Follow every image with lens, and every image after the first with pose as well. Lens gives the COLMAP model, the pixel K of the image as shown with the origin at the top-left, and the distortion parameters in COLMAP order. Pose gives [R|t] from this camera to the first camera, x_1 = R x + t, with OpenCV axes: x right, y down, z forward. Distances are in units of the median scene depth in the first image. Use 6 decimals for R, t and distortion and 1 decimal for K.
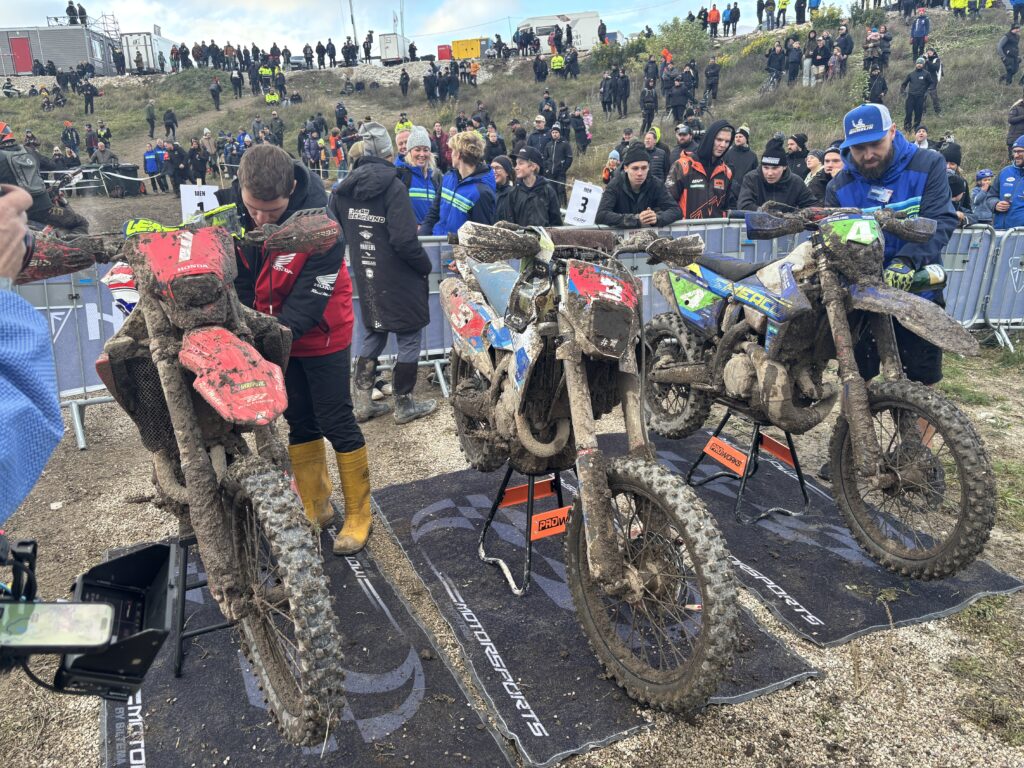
lens RADIAL K [[784.1, 0, 510.4], [0, 784.1, 383.0], [0, 0, 1]] dist [0.039329, -0.044671]
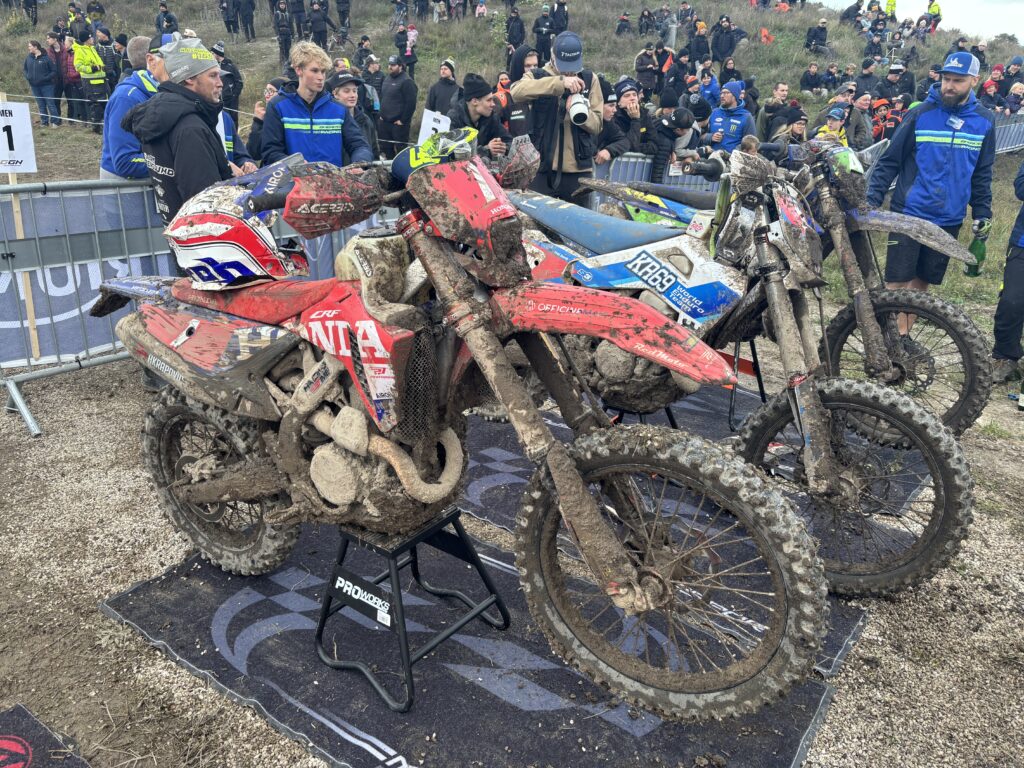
lens RADIAL K [[784.1, 0, 511.6], [0, 784.1, 386.1], [0, 0, 1]] dist [0.039329, -0.044671]
pose [[0.878693, -0.132351, 0.458675, -0.589416], [0.094690, 0.990031, 0.104275, -0.037523], [-0.467903, -0.048194, 0.882465, 0.210882]]
